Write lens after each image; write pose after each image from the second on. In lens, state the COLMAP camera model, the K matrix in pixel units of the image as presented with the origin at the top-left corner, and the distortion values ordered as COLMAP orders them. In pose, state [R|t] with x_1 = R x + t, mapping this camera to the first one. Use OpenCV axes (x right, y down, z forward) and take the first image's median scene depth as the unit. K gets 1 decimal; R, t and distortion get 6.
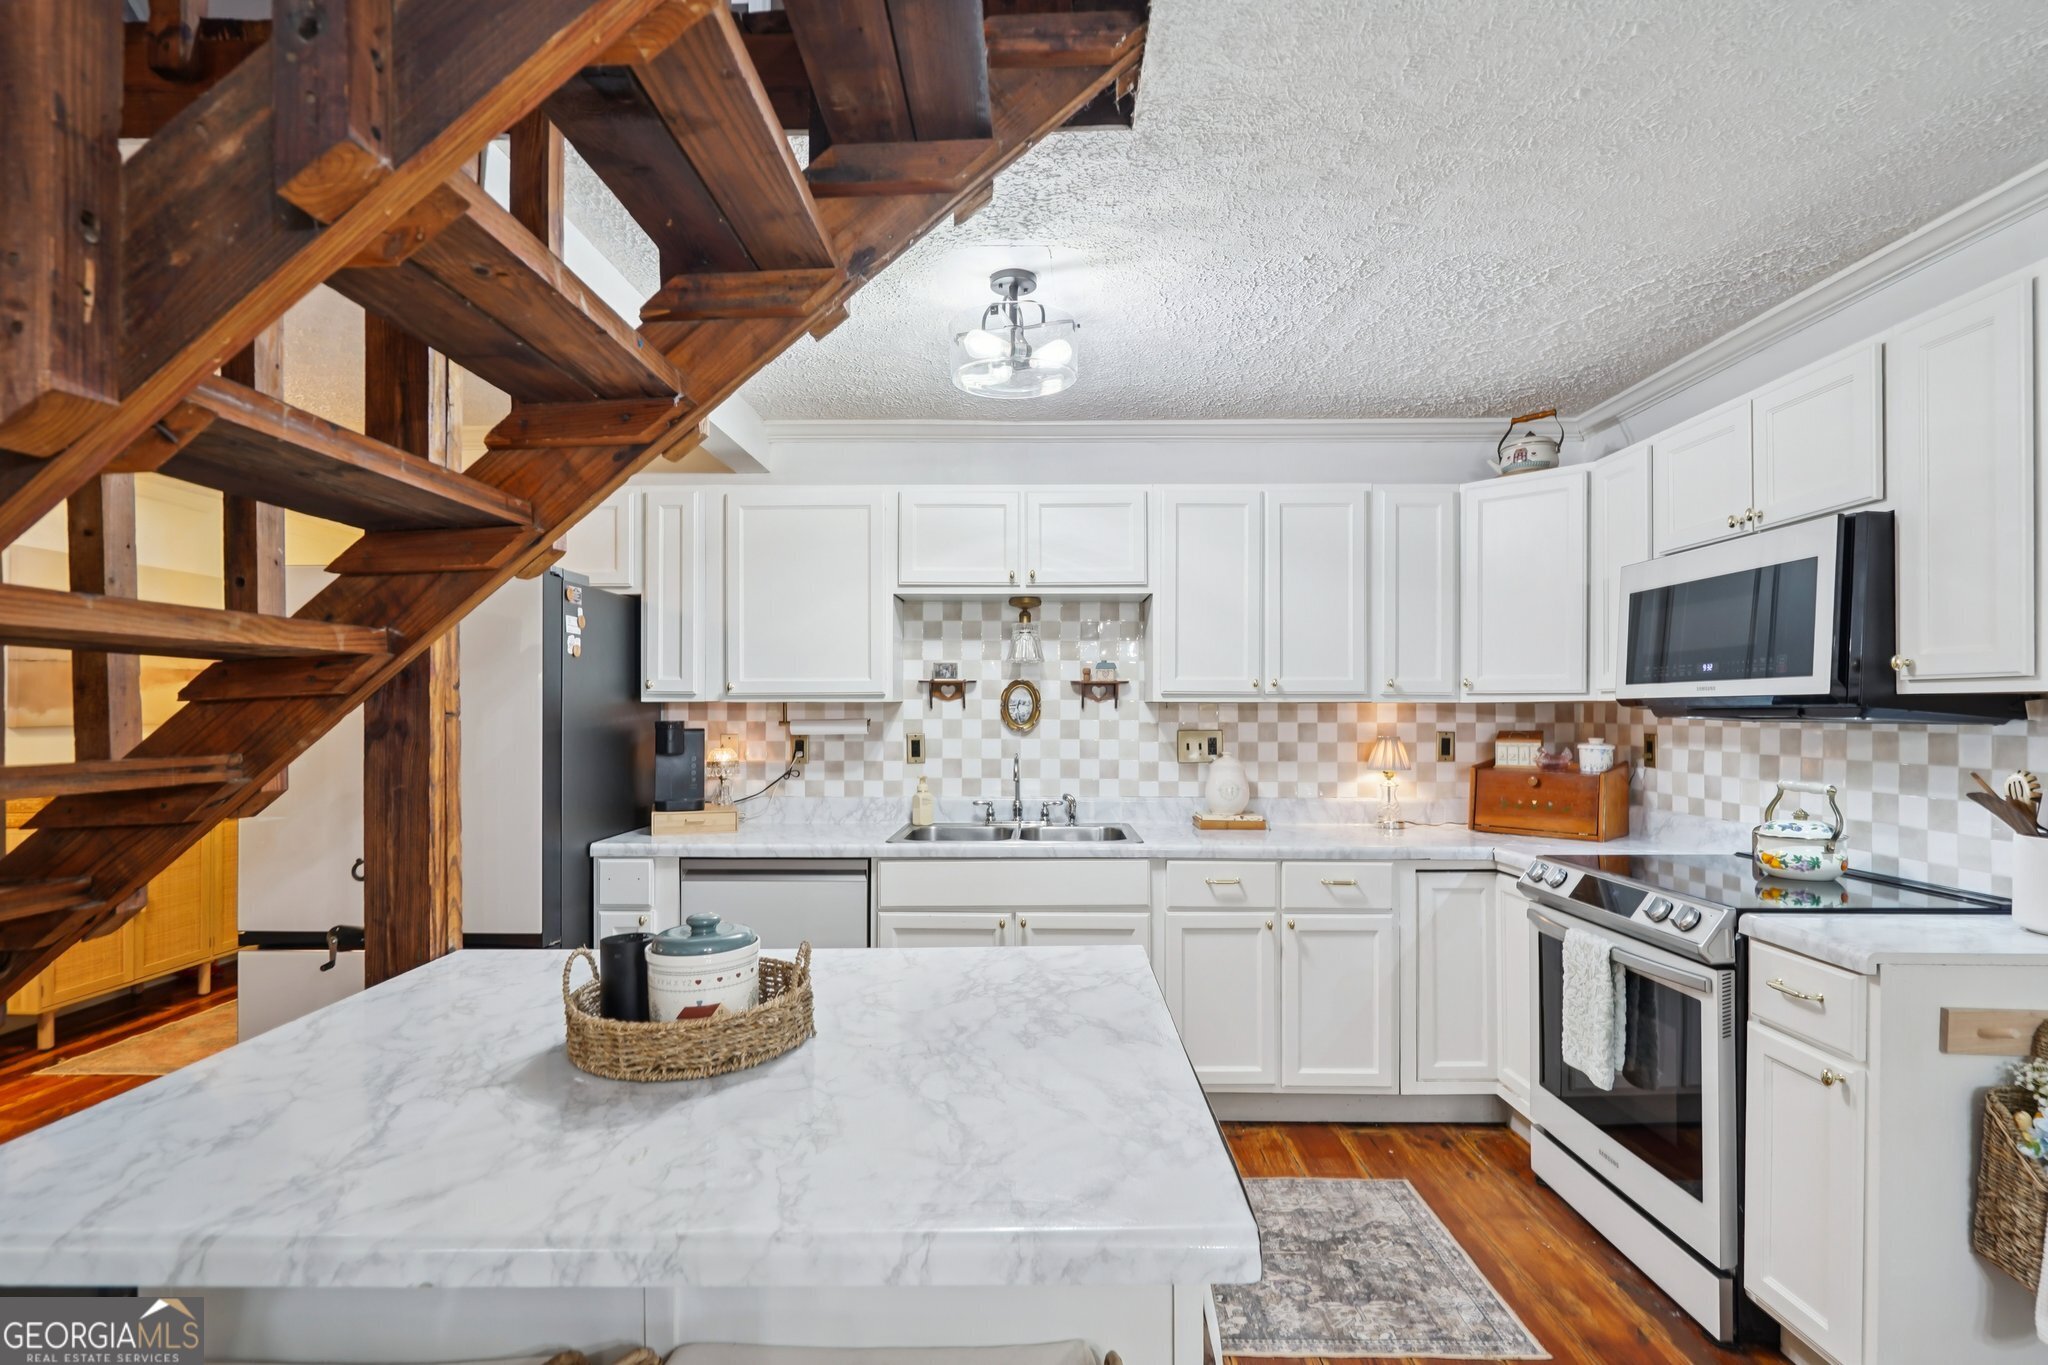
lens RADIAL K [[972.0, 0, 1027.5], [0, 972.0, 707.8], [0, 0, 1]] dist [0.001891, 0.000797]
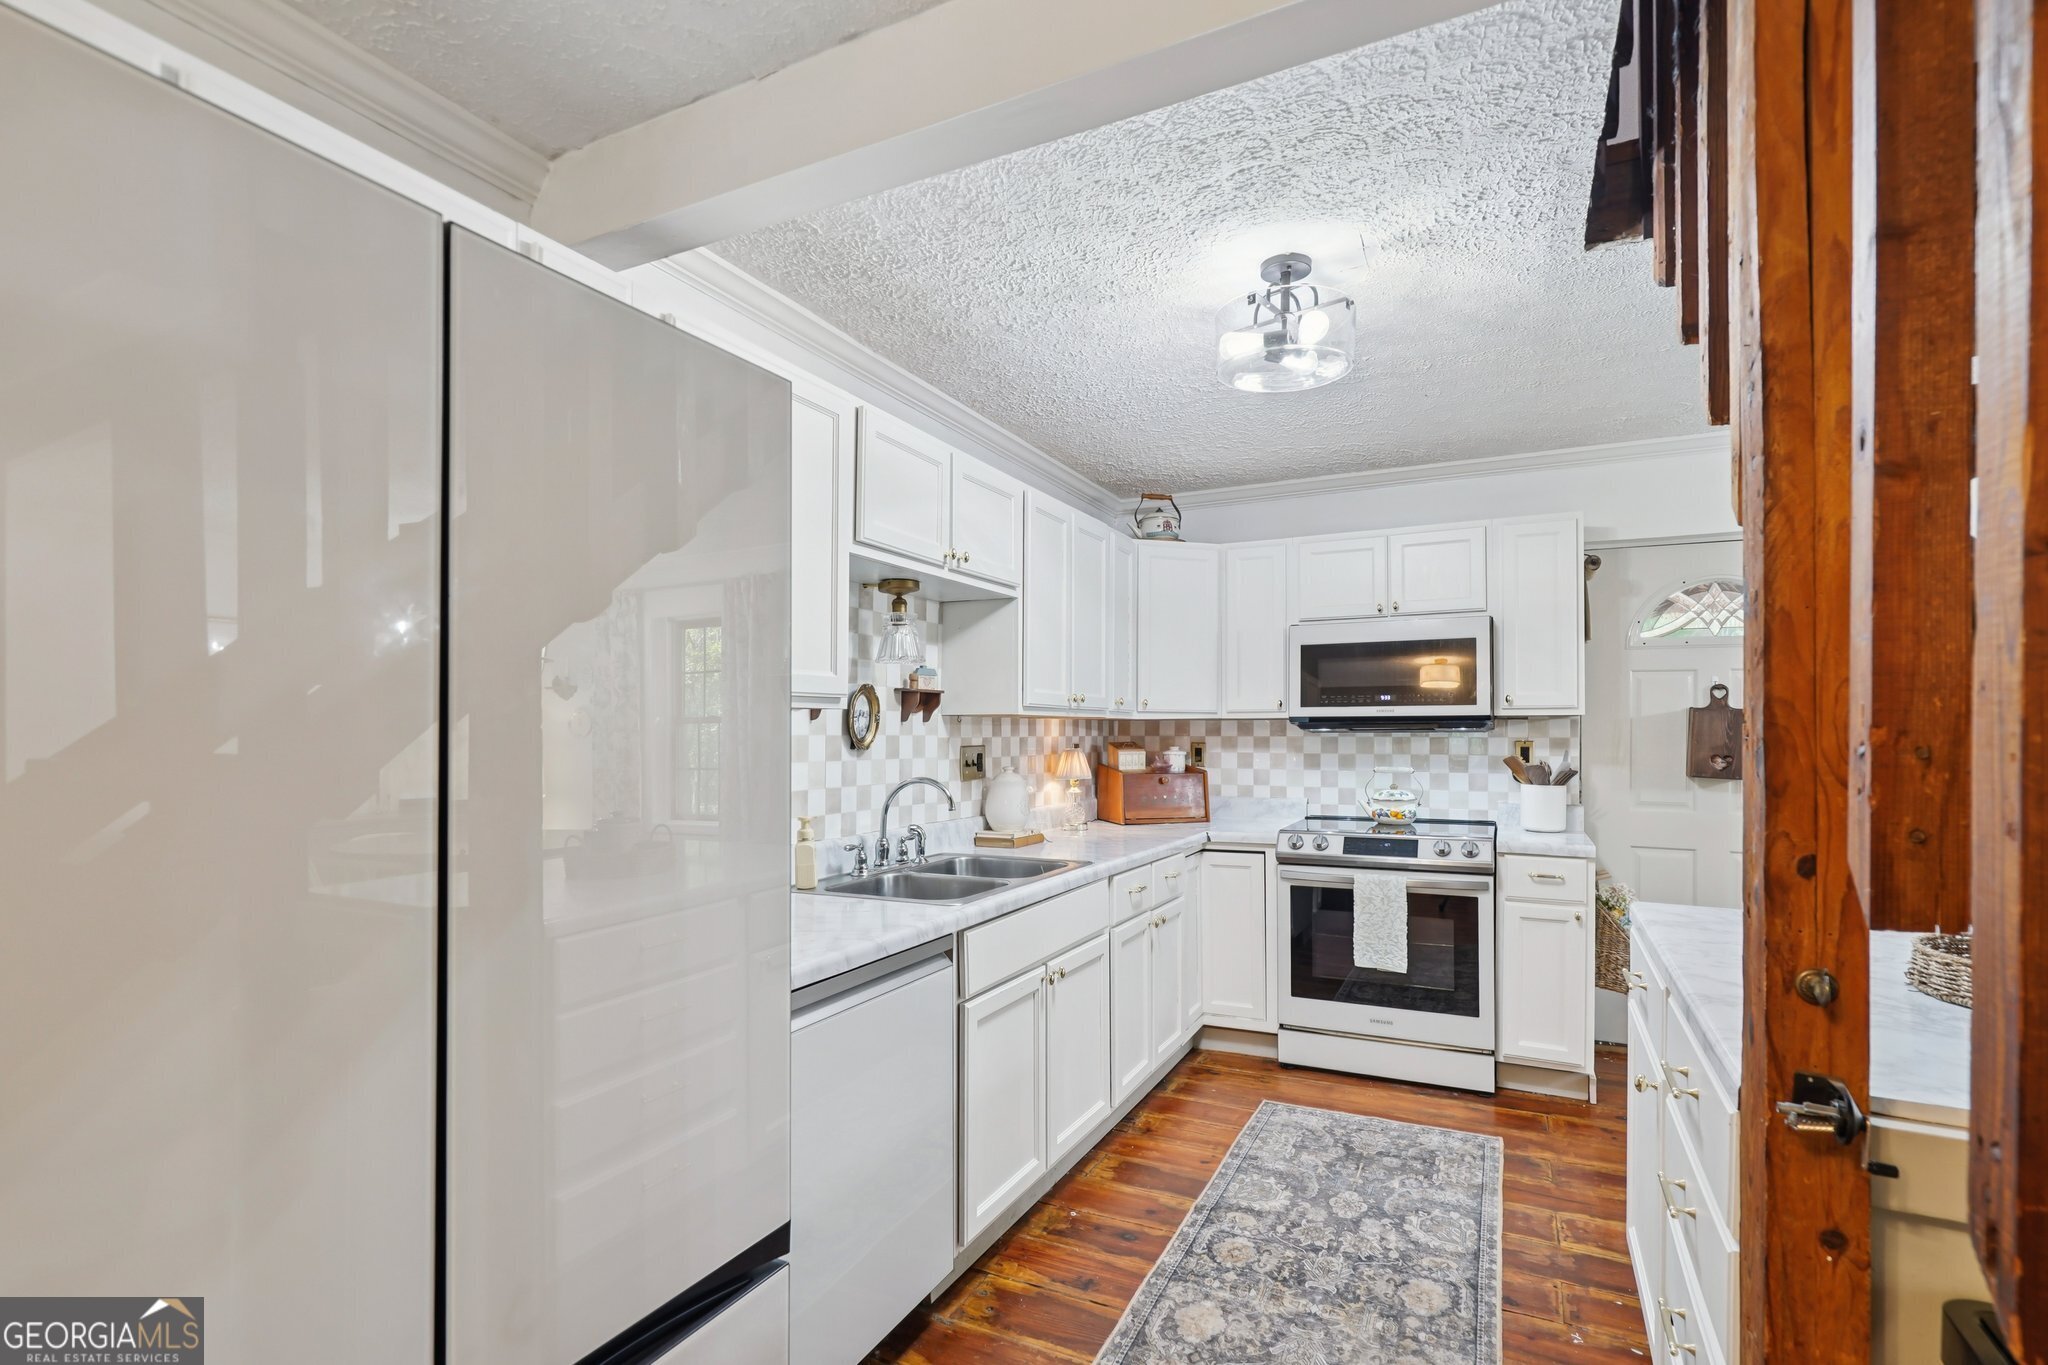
lens RADIAL K [[977.2, 0, 1023.4], [0, 977.2, 723.1], [0, 0, 1]] dist [-0.002393, 0.000645]
pose [[0.436914, 0.006384, 0.899481, -0.893130], [-0.000646, 0.999977, -0.006783, 0.010315], [-0.899503, 0.002382, 0.436908, 0.742675]]
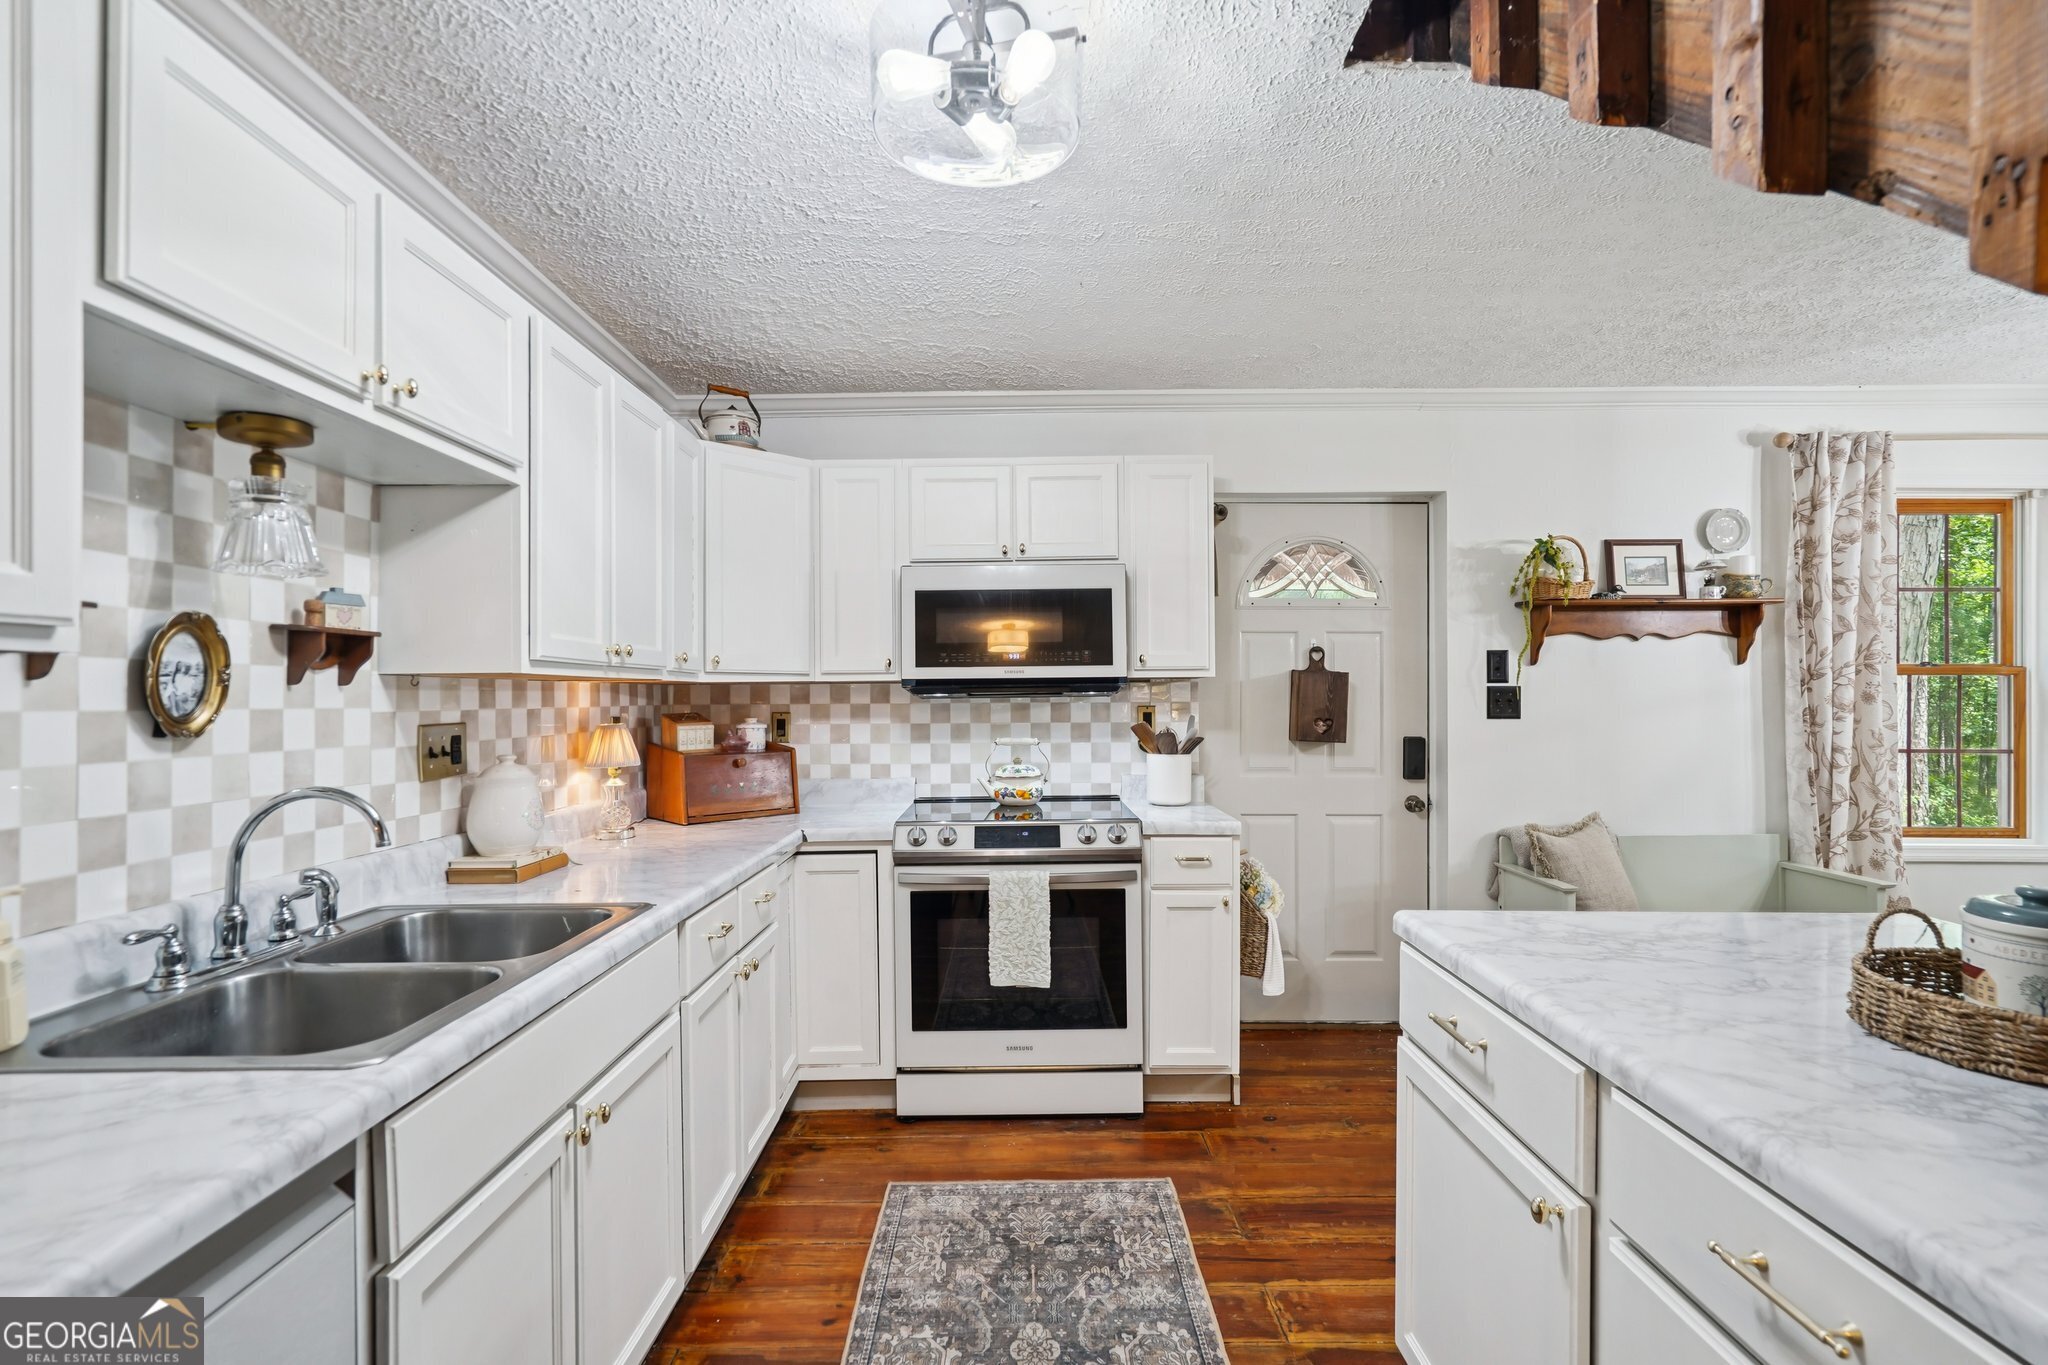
lens RADIAL K [[962.3, 0, 1014.8], [0, 962.3, 695.0], [0, 0, 1]] dist [-0.003145, 0.000870]
pose [[-0.005247, 0.000344, 0.999986, -0.560249], [0.006012, 0.999982, -0.000313, 0.010842], [-0.999968, 0.006010, -0.005249, 0.896463]]
